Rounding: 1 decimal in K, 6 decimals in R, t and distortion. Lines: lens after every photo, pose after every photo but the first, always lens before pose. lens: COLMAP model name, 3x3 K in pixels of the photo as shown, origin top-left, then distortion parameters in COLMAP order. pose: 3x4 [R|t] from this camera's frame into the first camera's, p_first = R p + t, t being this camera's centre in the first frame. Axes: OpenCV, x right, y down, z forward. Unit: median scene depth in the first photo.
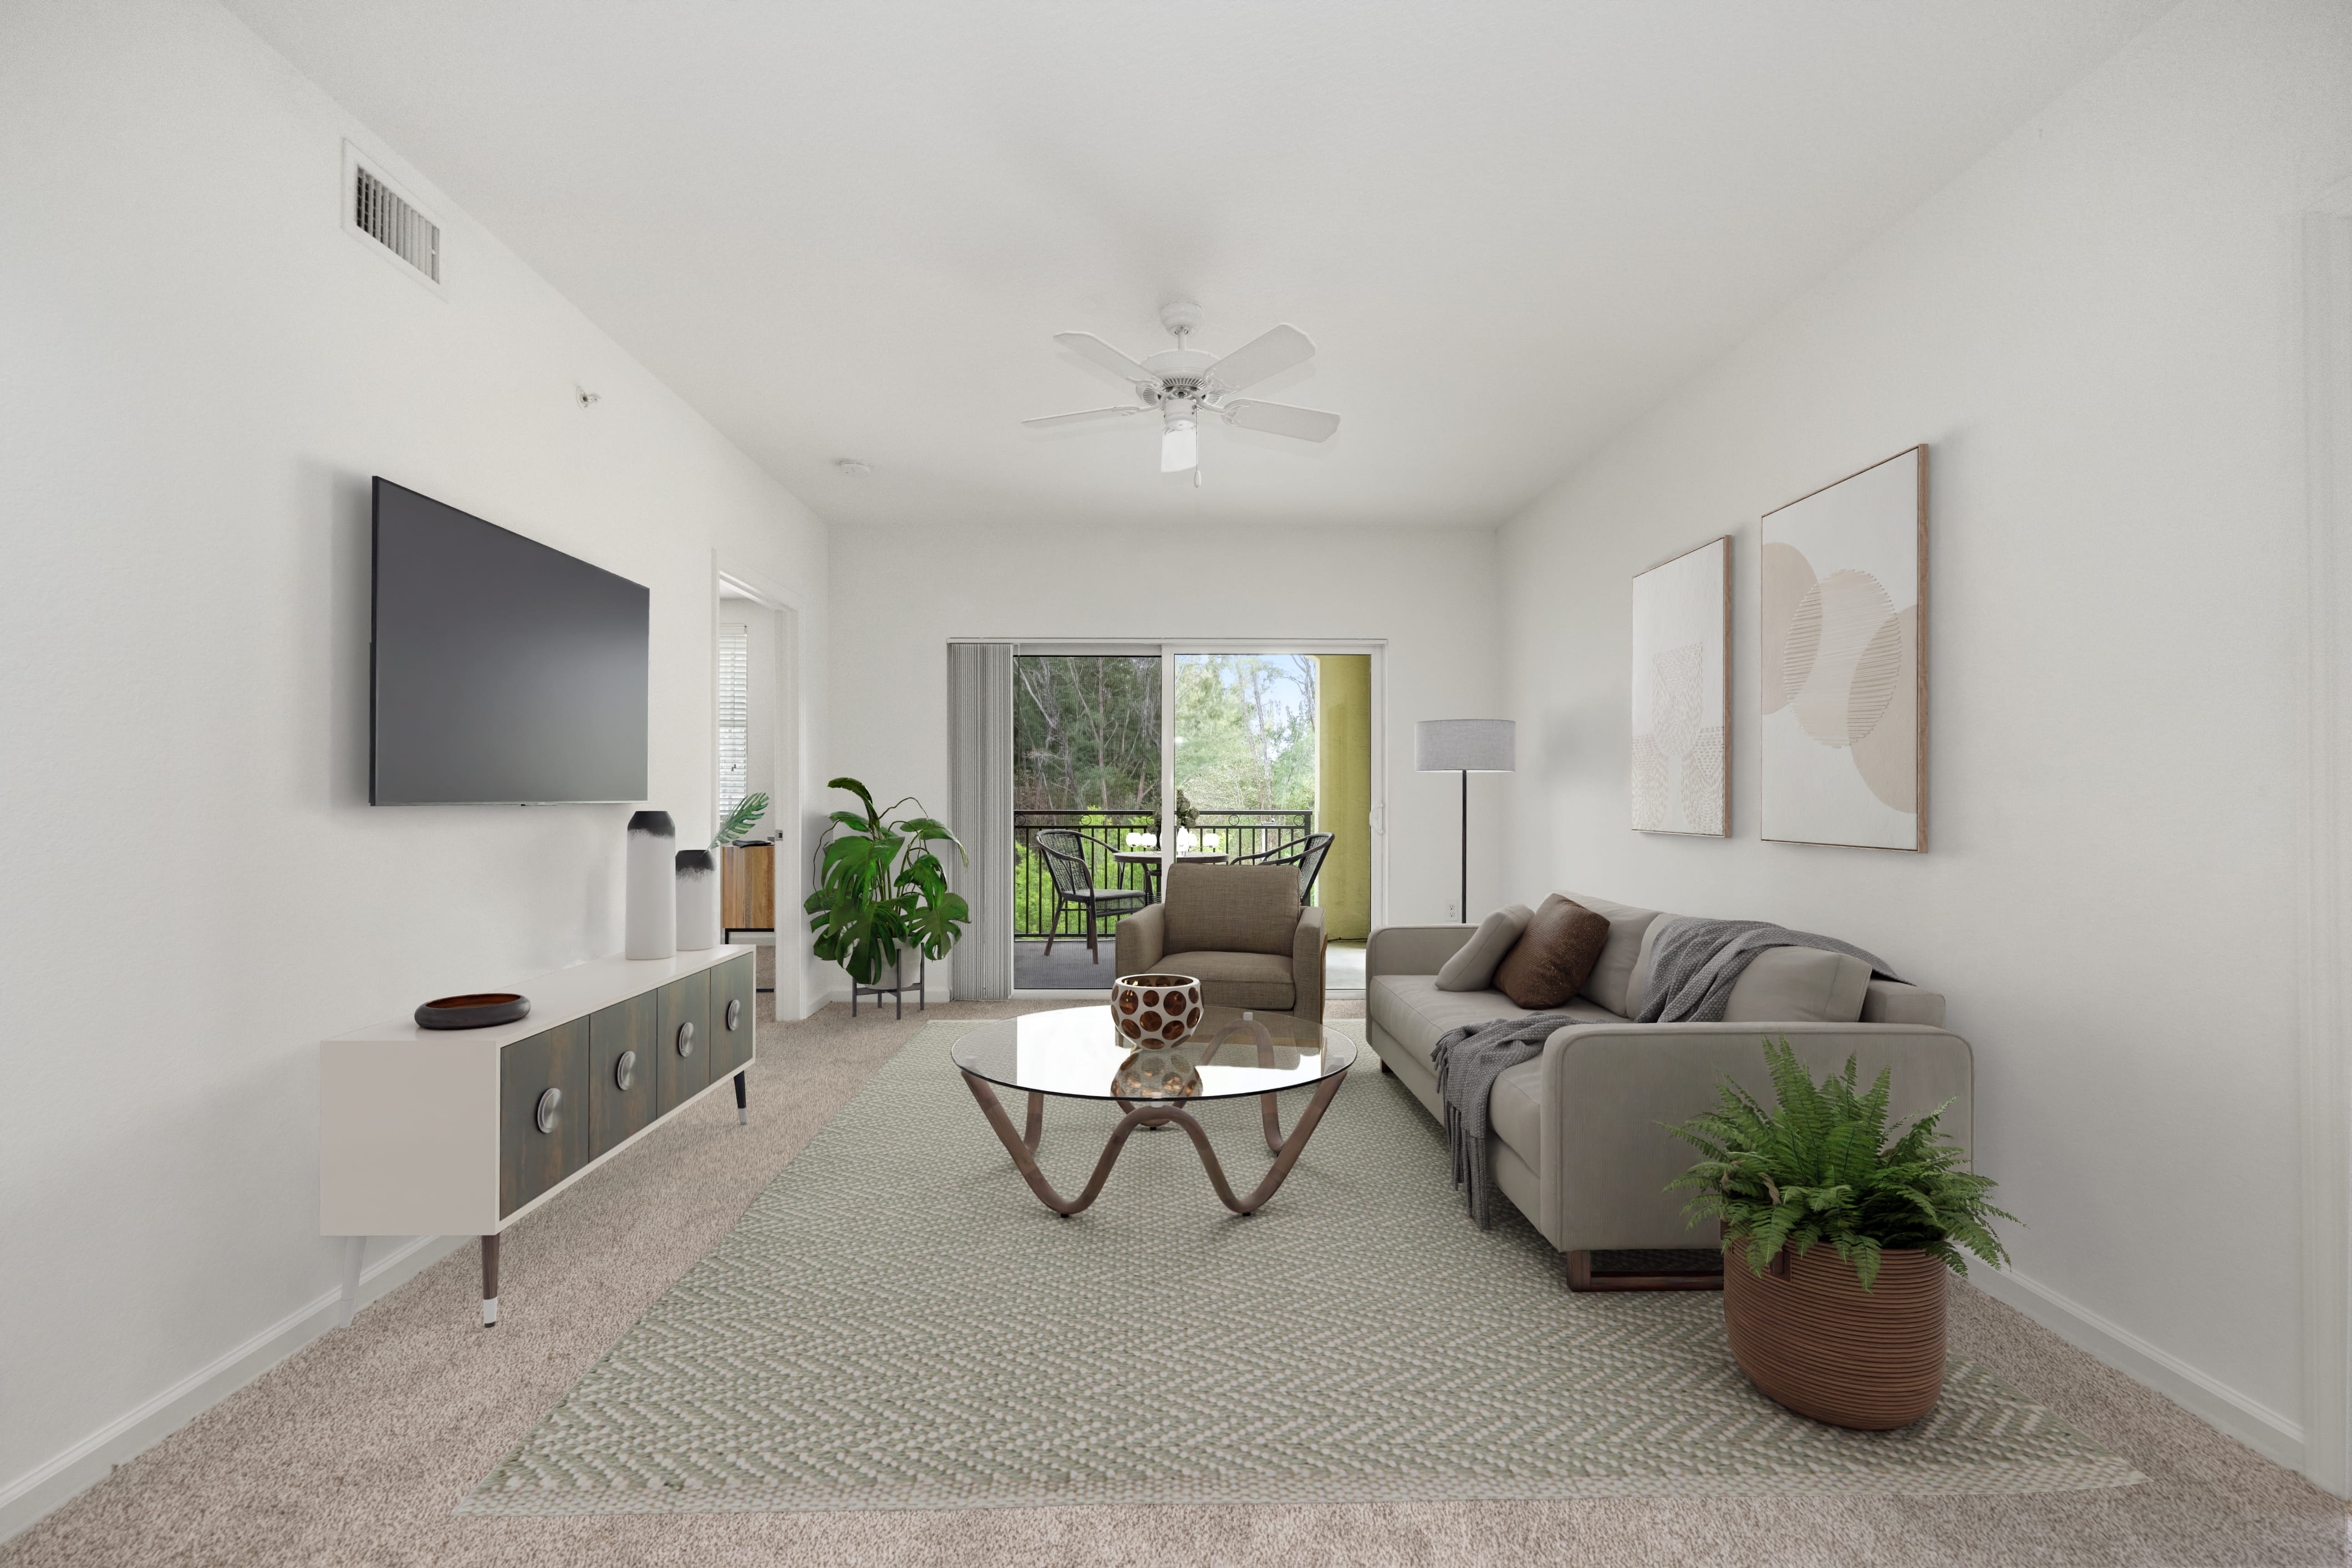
lens RADIAL K [[940.0, 0, 1176.0], [0, 940.0, 784.0], [0, 0, 1]] dist [0.022214, 0.000080]
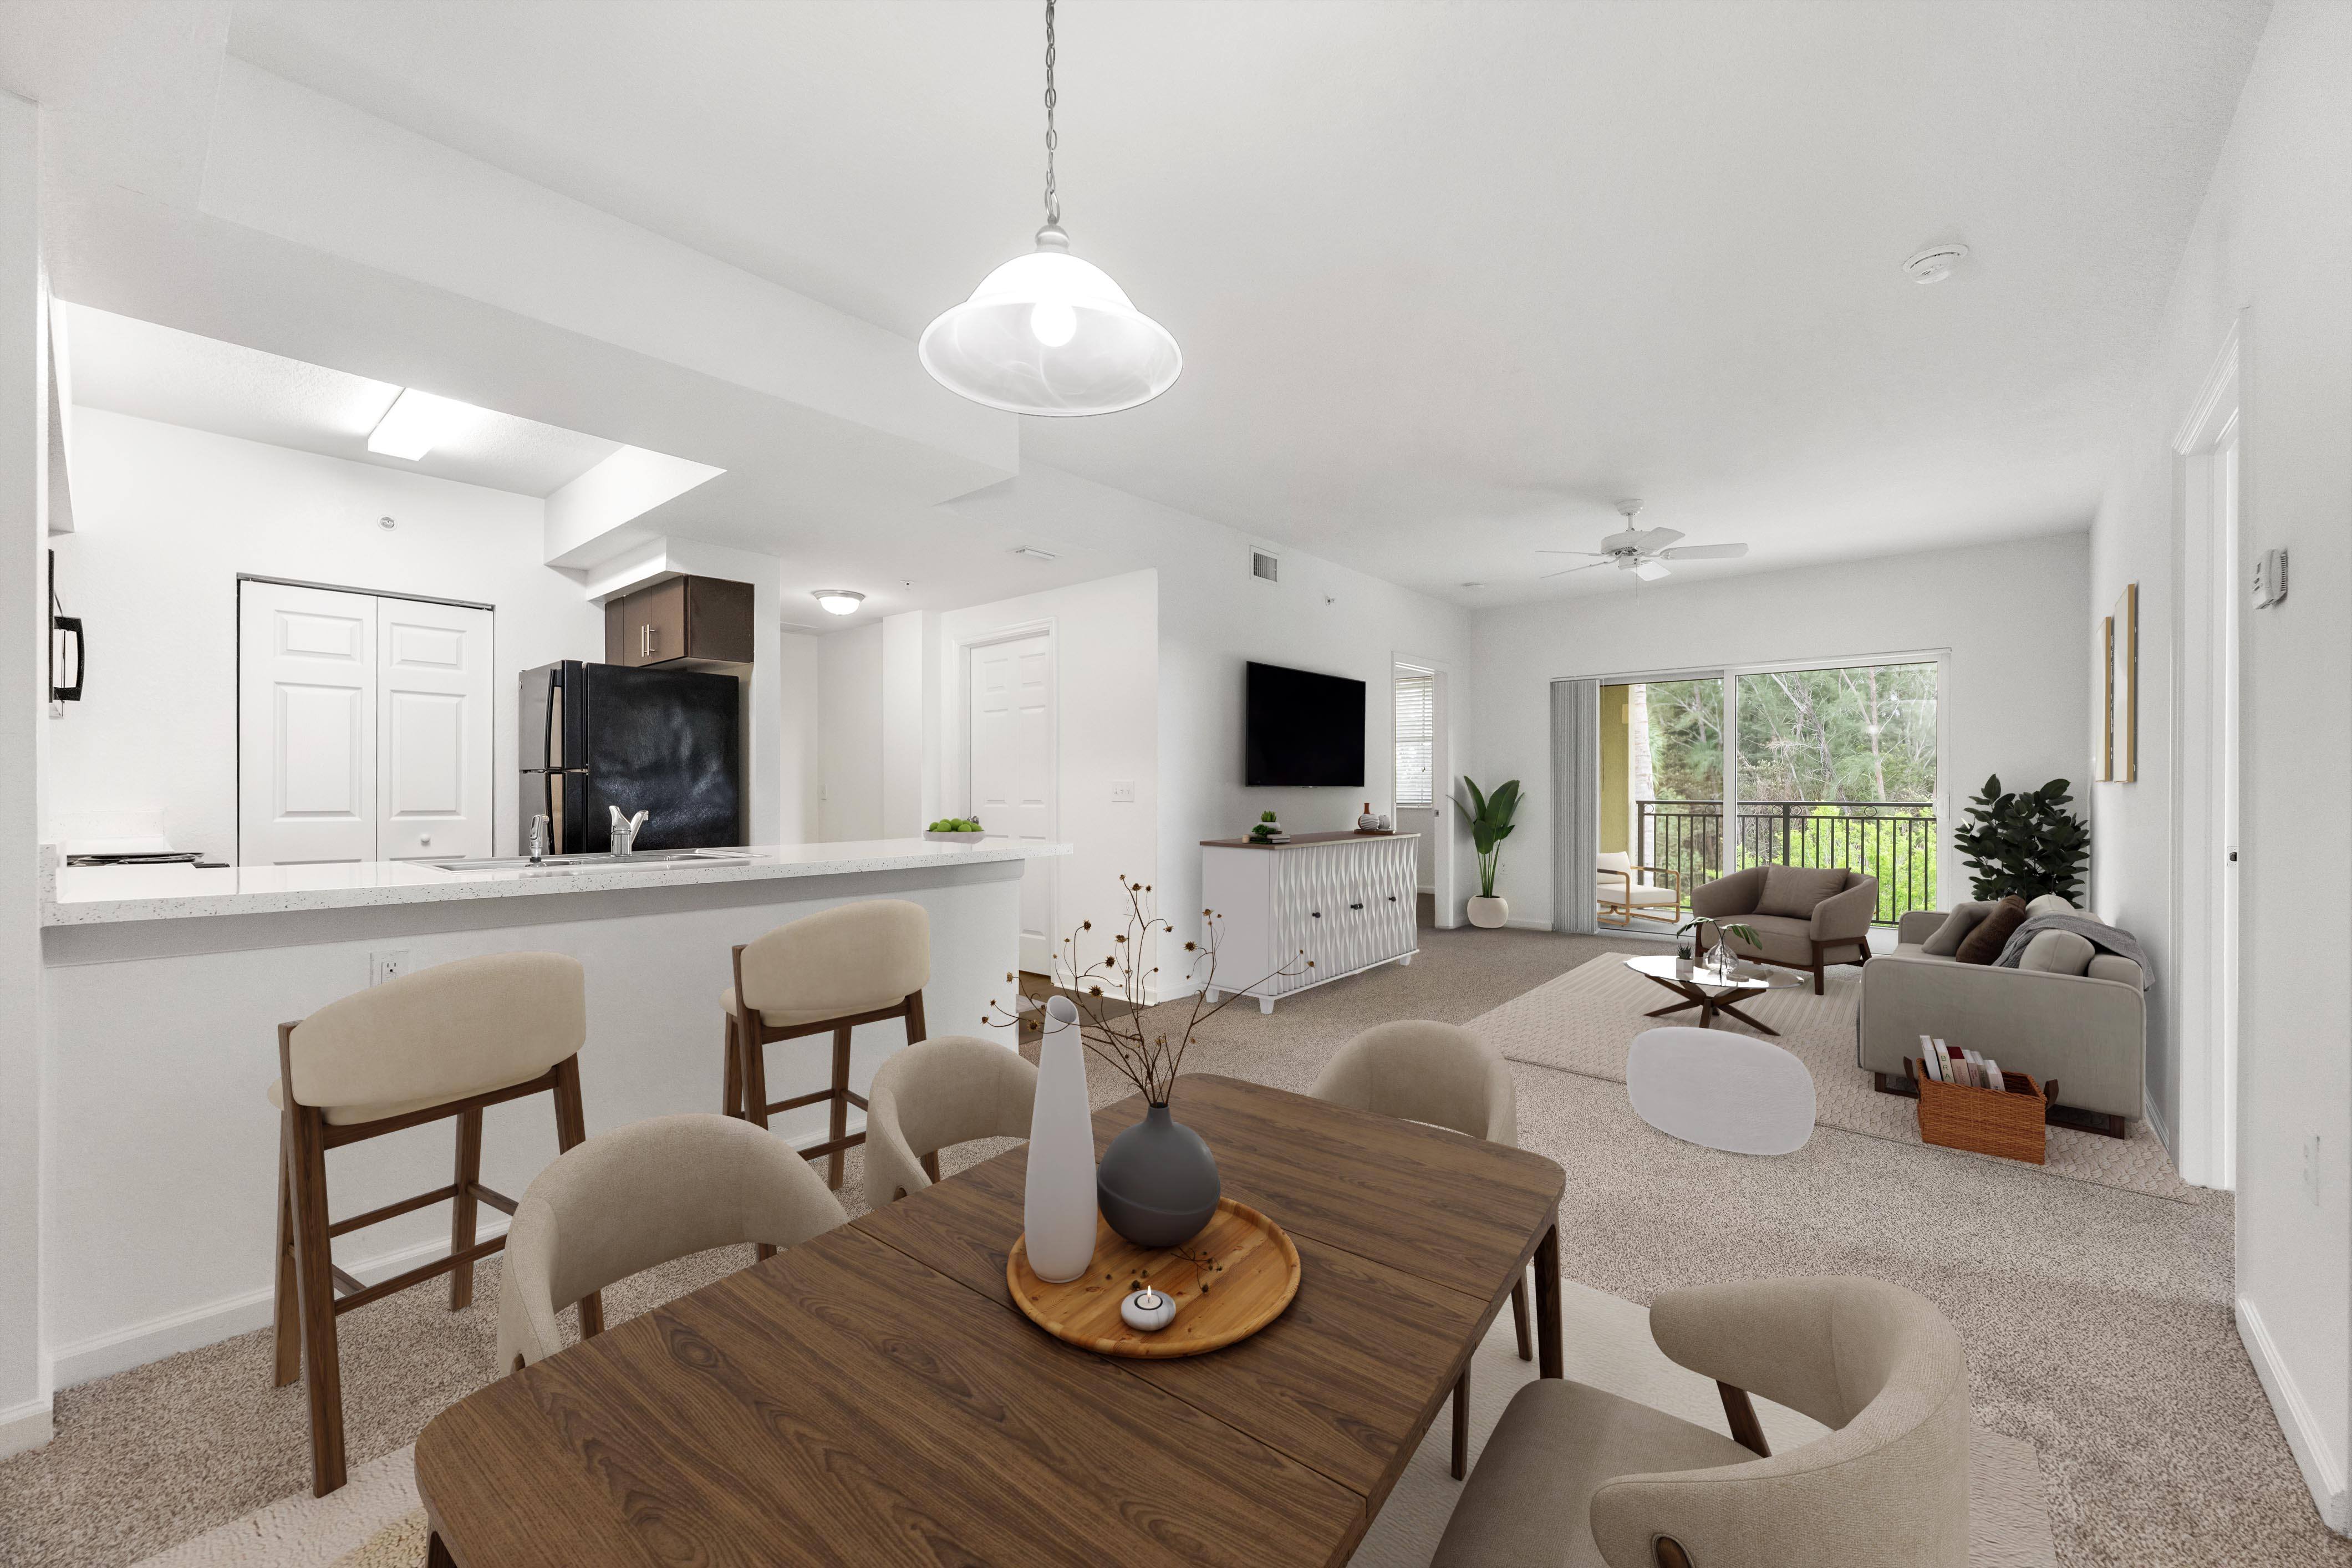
lens RADIAL K [[940.0, 0, 1176.0], [0, 940.0, 784.0], [0, 0, 1]] dist [0.022214, 0.000080]
pose [[0.727666, 0.008688, -0.685877, 0.560648], [-0.000386, 0.999925, 0.012256, -0.022505], [0.685932, -0.008654, 0.727615, -0.748154]]
